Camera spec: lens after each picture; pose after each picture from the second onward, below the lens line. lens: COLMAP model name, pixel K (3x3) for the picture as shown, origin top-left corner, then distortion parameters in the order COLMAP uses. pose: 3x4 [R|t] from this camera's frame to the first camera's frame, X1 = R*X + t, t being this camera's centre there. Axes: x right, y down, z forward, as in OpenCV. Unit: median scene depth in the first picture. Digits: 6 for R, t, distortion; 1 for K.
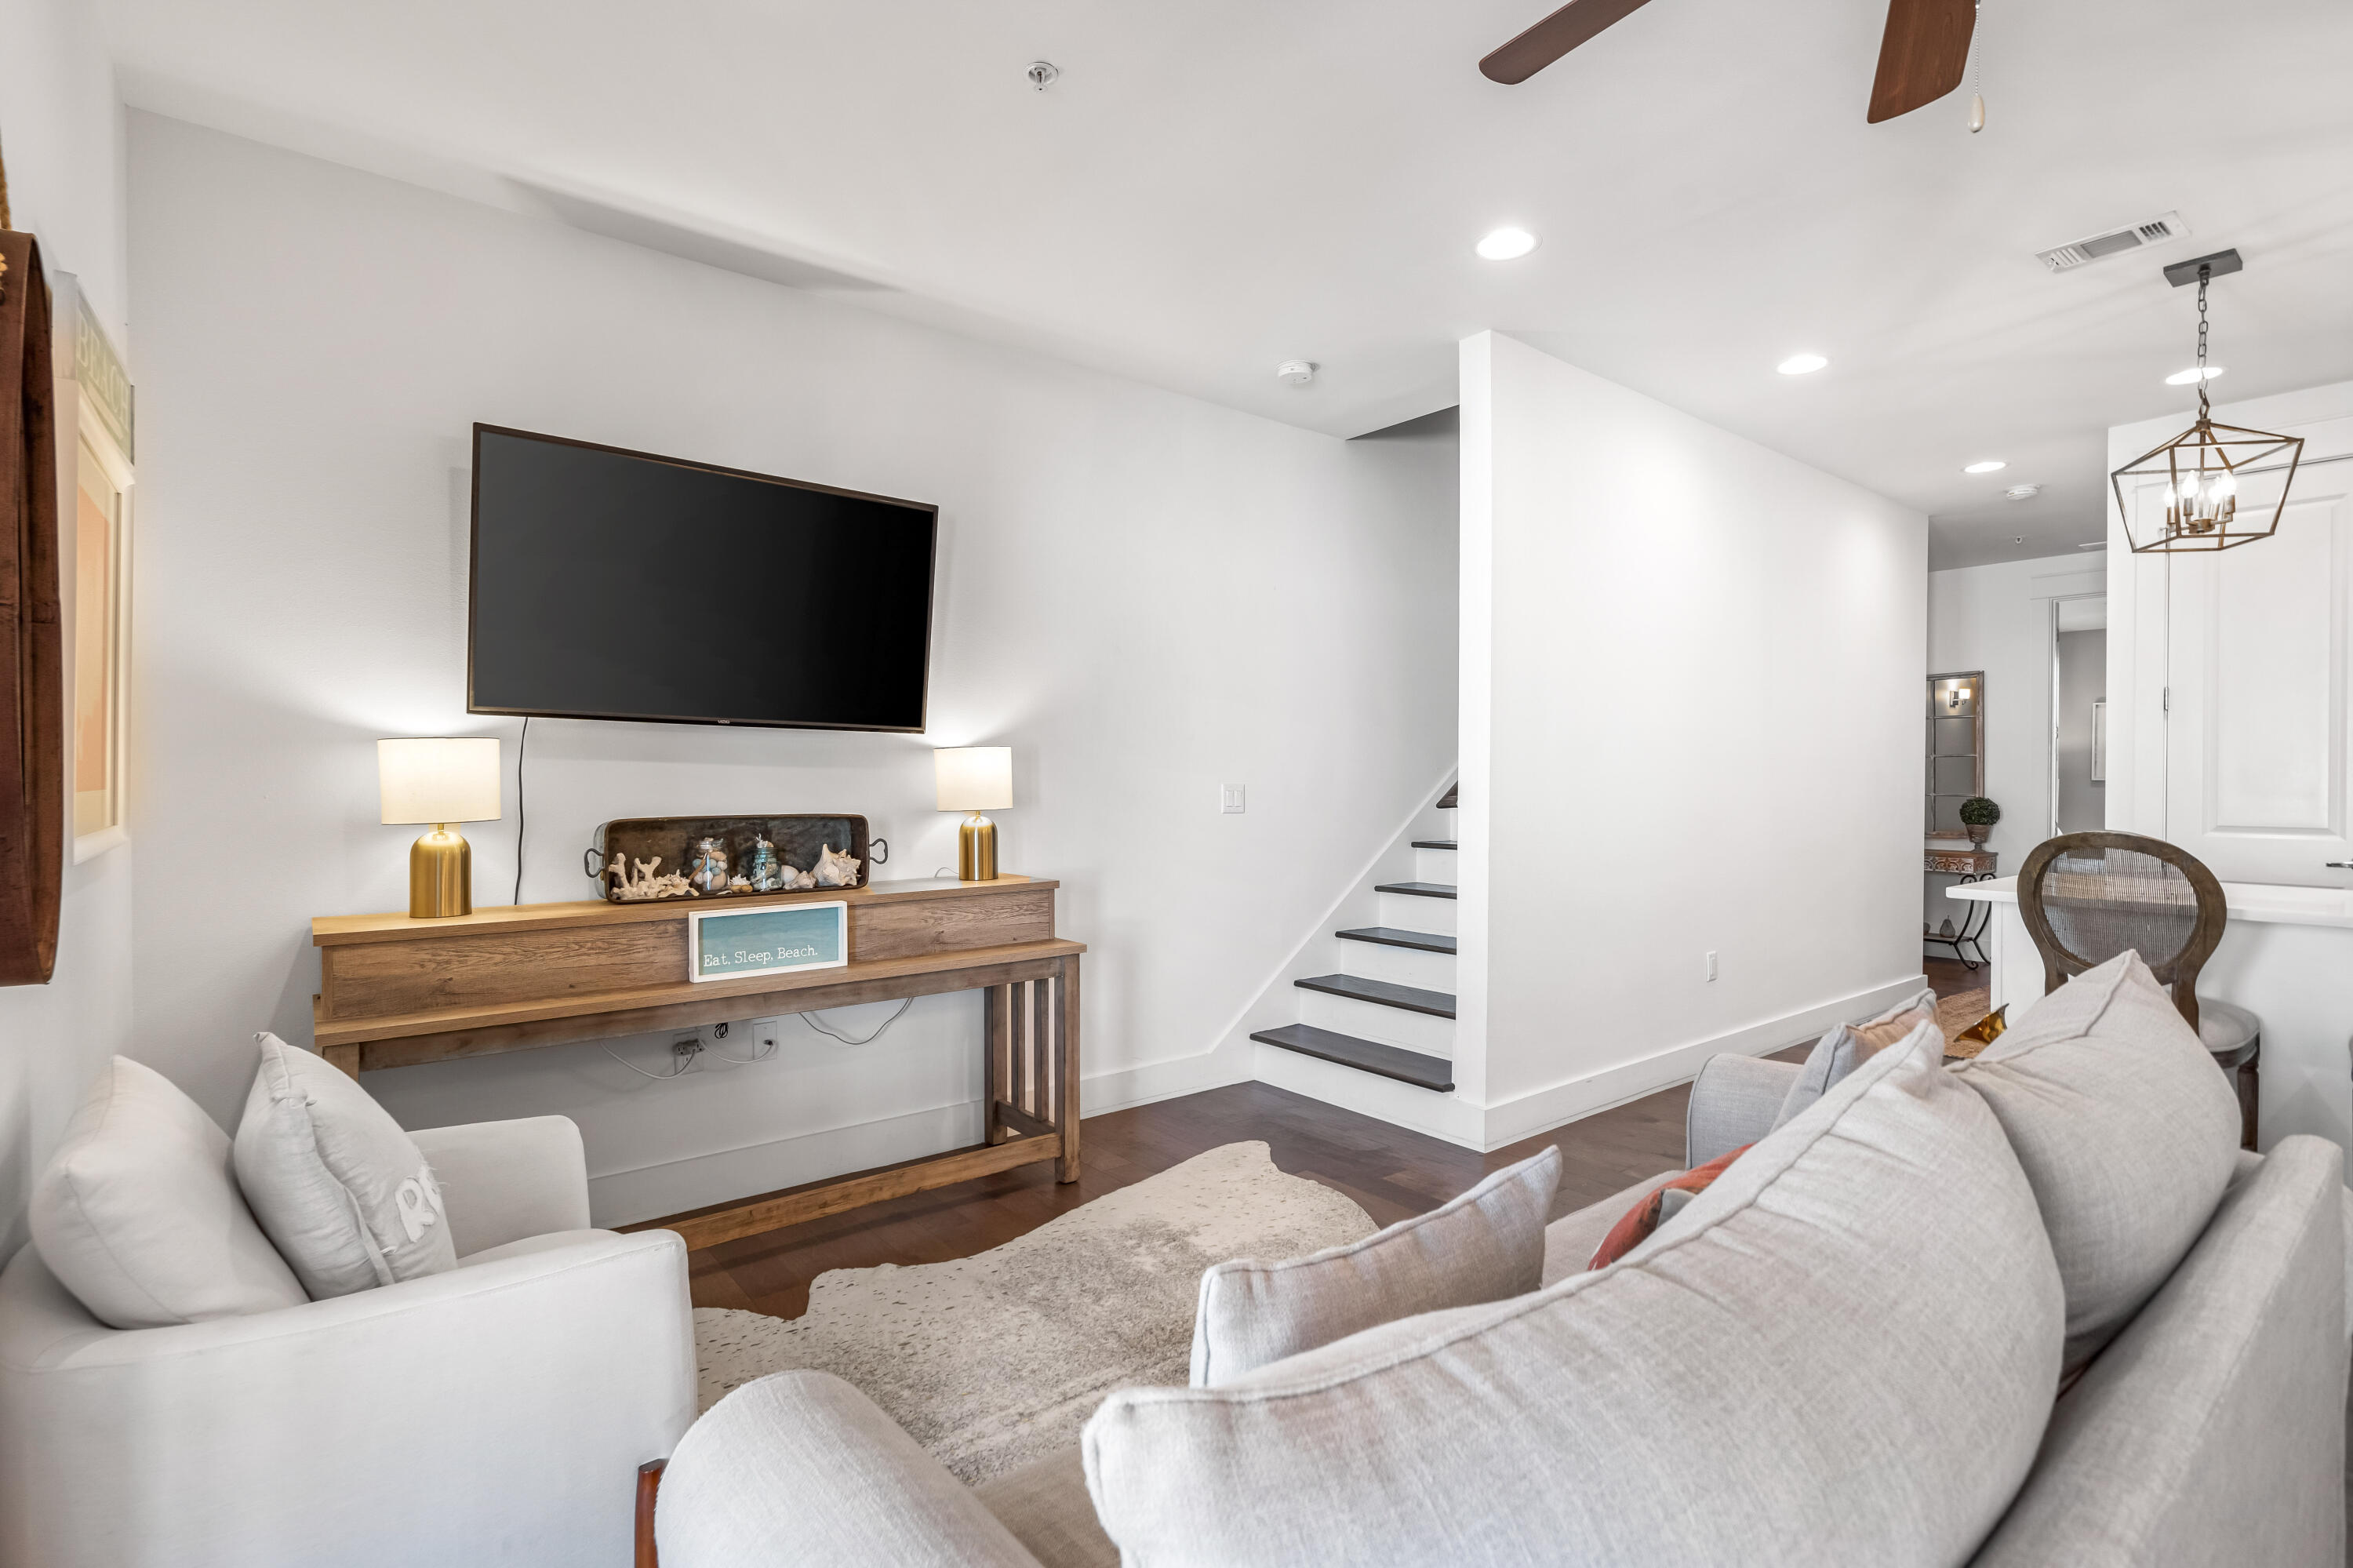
lens RADIAL K [[1083.6, 0, 1176.5], [0, 1083.6, 784.0], [0, 0, 1]] dist [-0.001160, 0.000410]
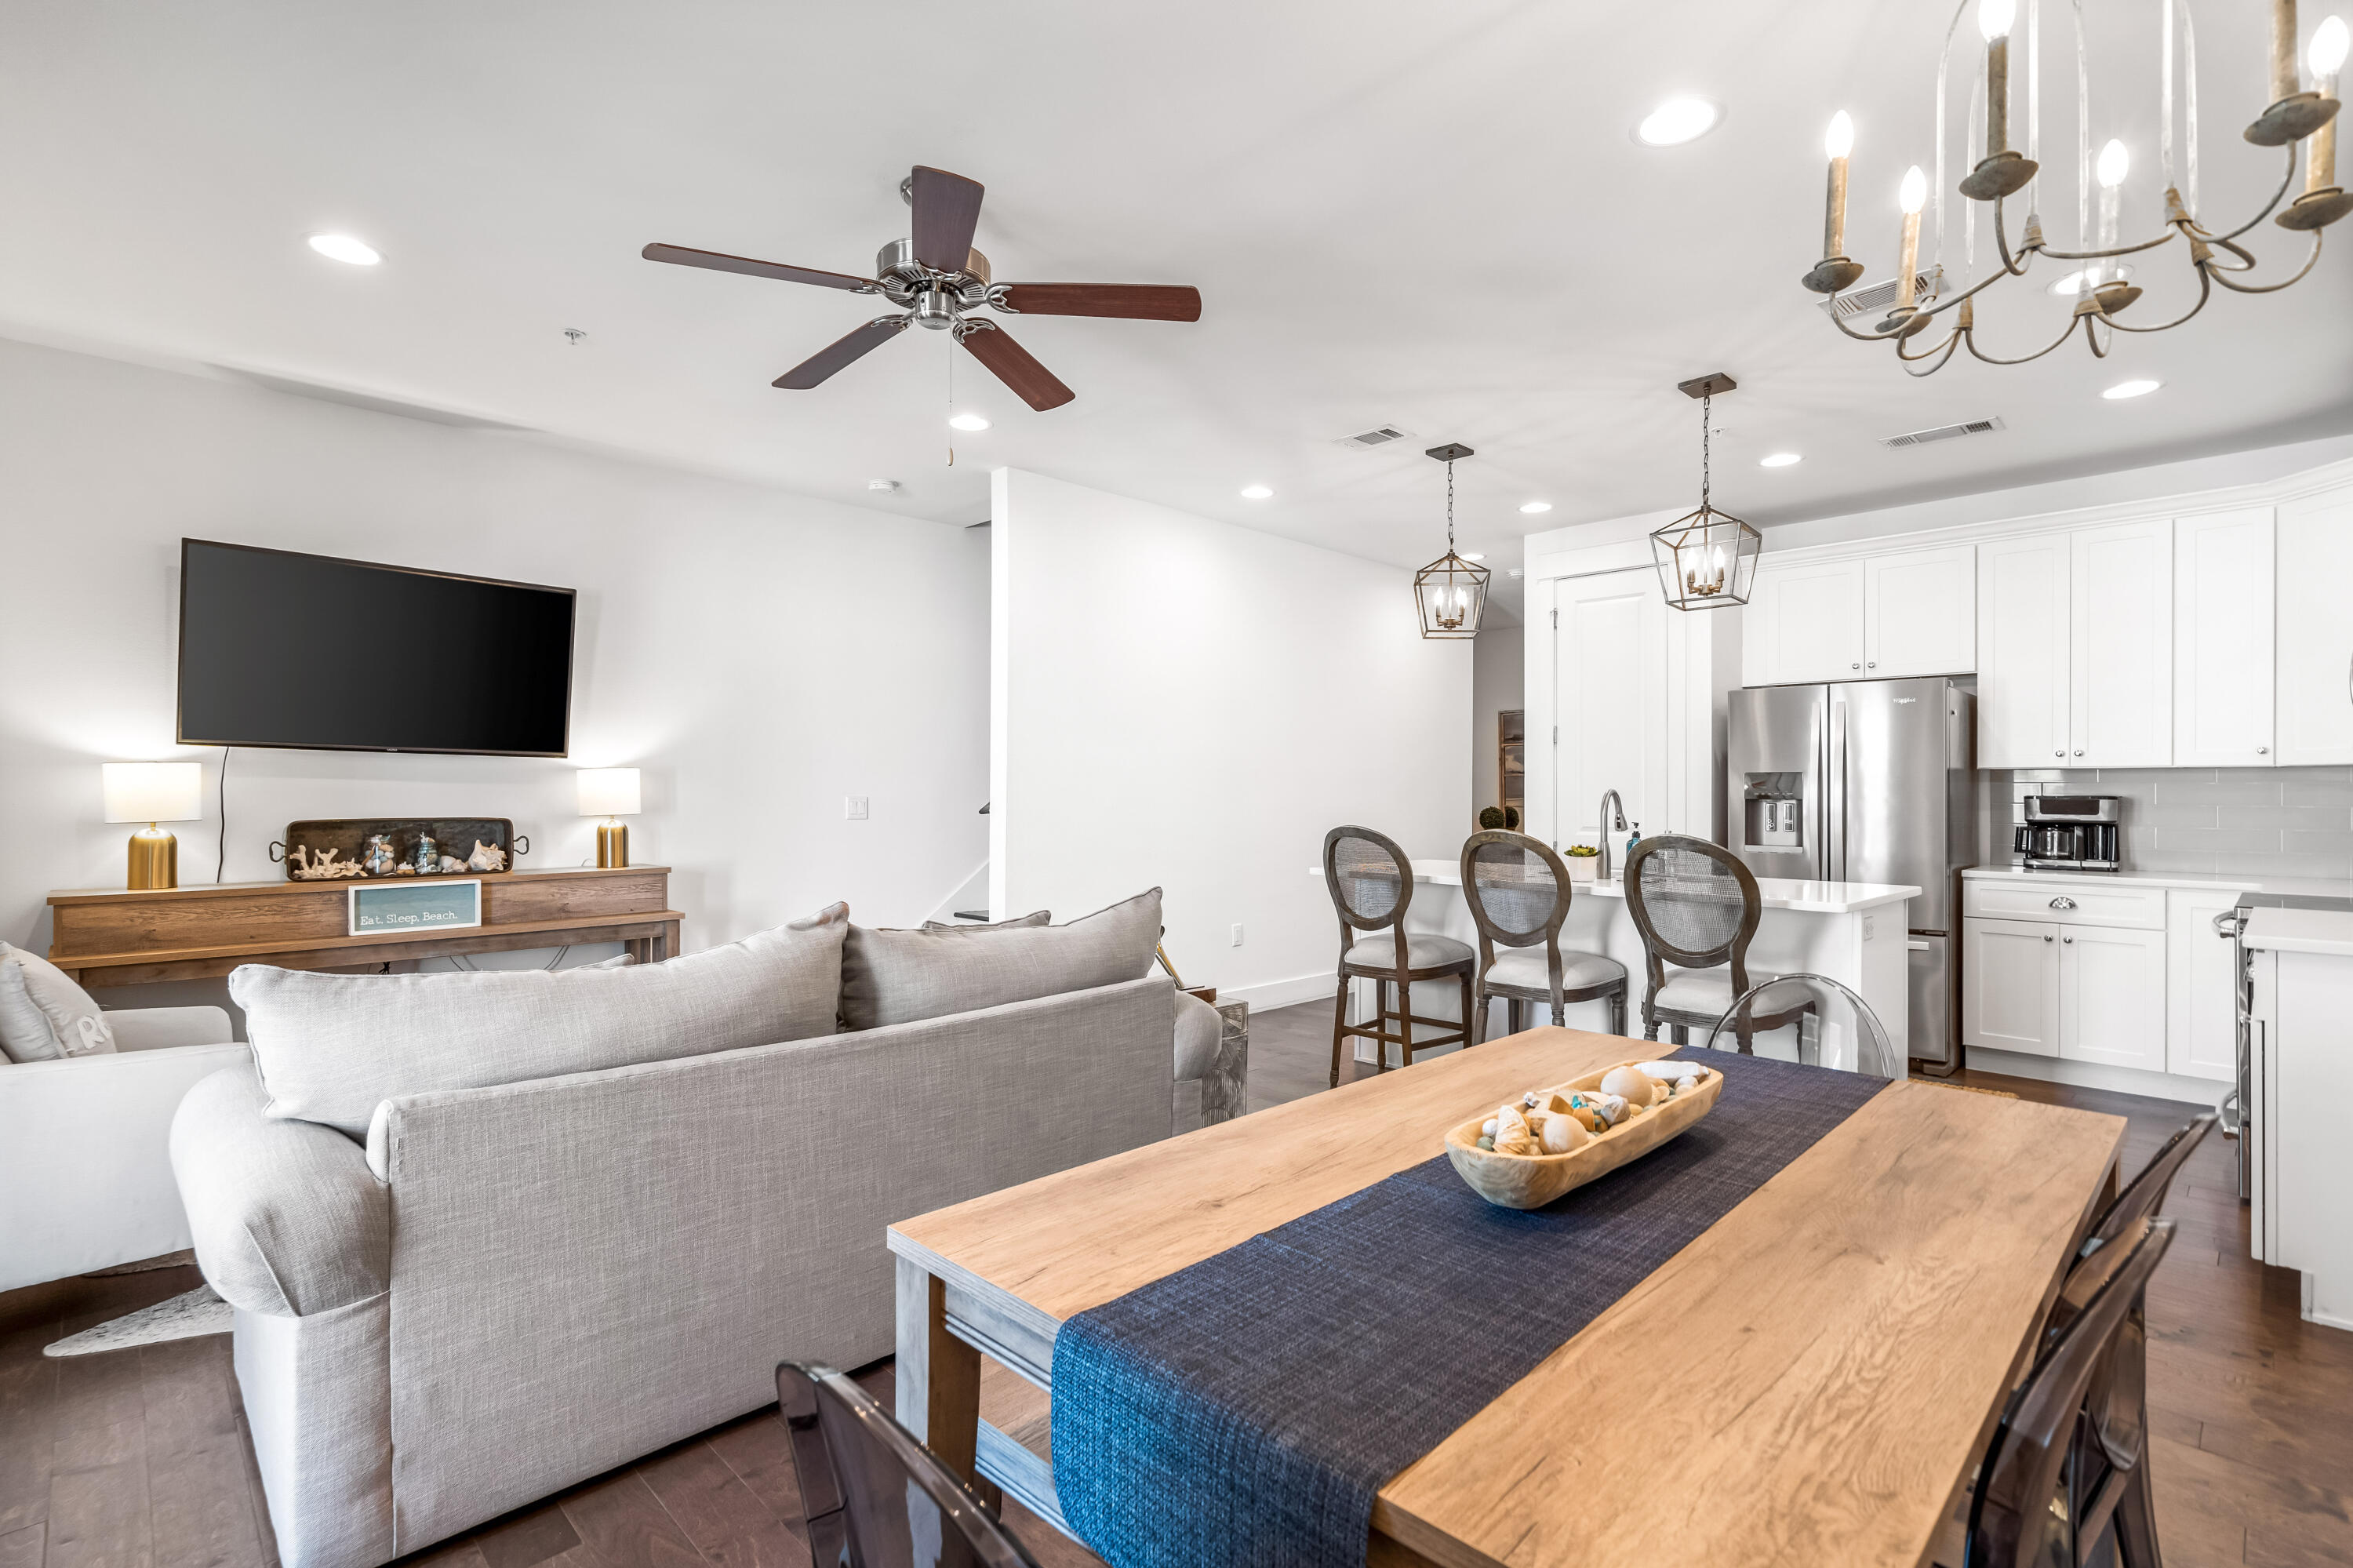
lens RADIAL K [[1084.0, 0, 1181.4], [0, 1084.0, 791.3], [0, 0, 1]] dist [0.000813, -0.000343]
pose [[0.994464, 0.001127, 0.105068, 0.438502], [-0.000420, 0.999977, -0.006753, 0.003825], [-0.105074, 0.006671, 0.994442, -0.473539]]
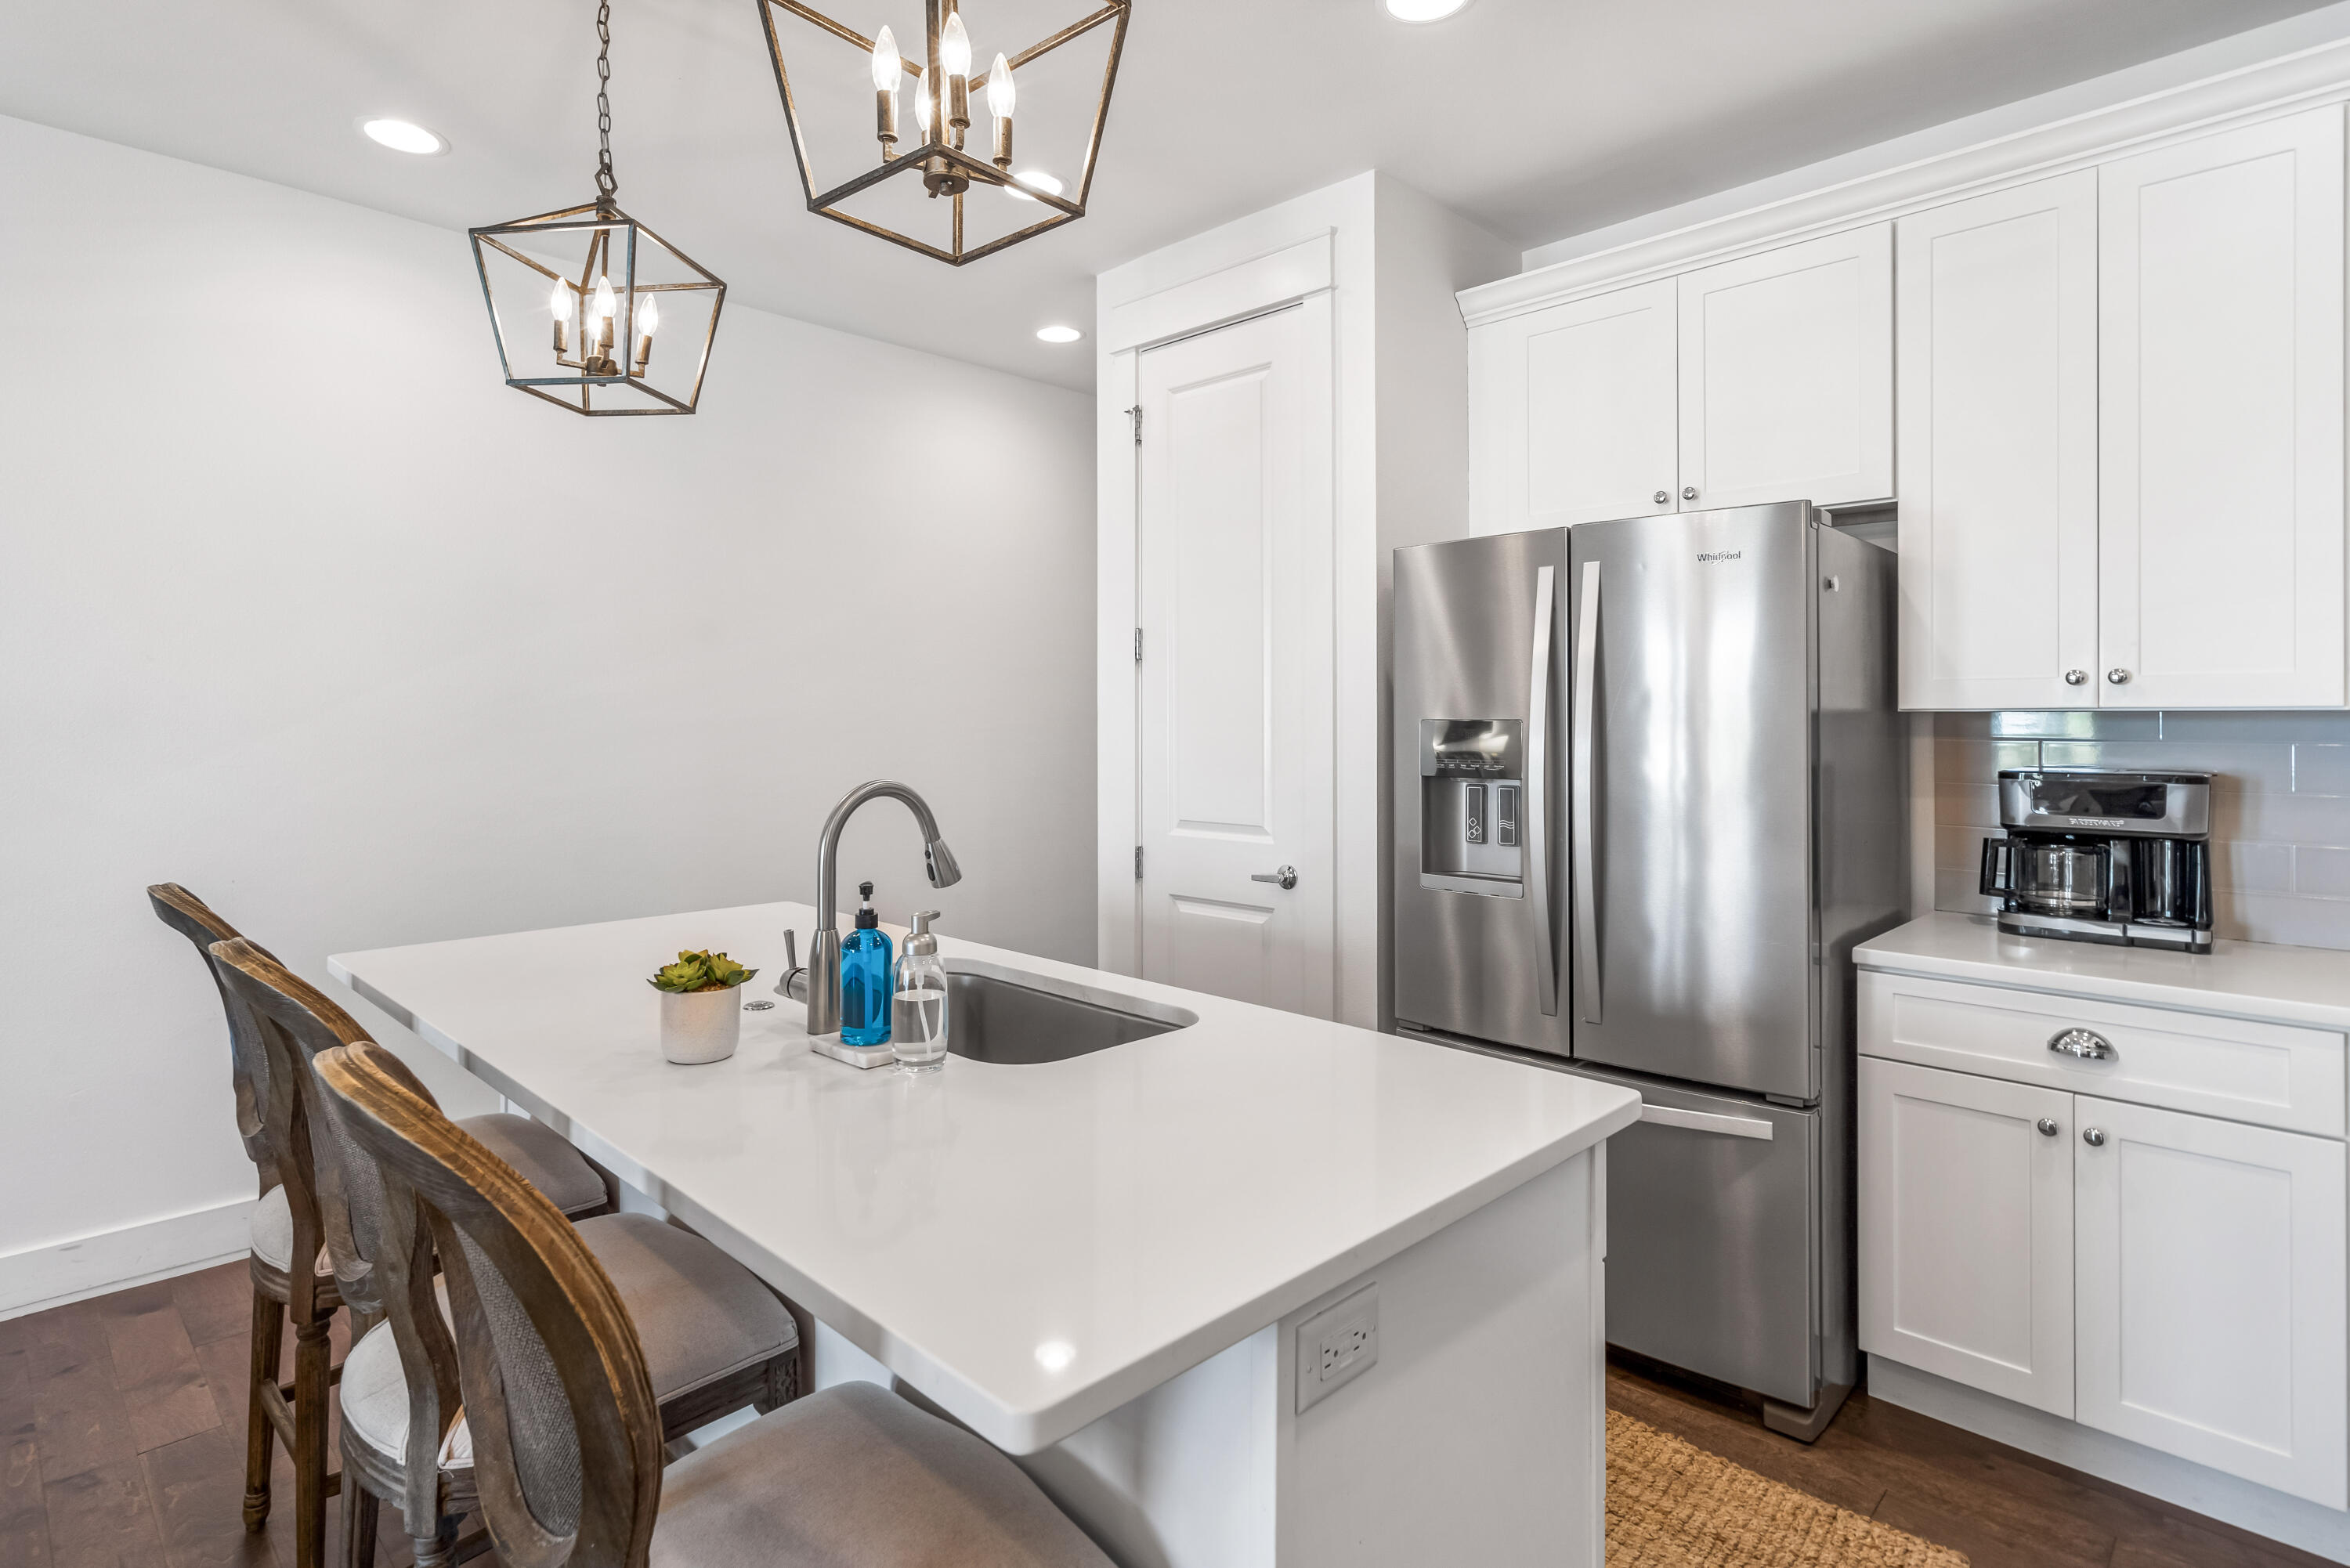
lens RADIAL K [[1182.6, 0, 1171.6], [0, 1182.6, 714.8], [0, 0, 1]] dist [0.001975, -0.000097]
pose [[0.992823, -0.004260, 0.119515, 1.243203], [0.005363, 0.999946, -0.008905, -0.036591], [-0.119471, 0.009482, 0.992792, 0.309598]]
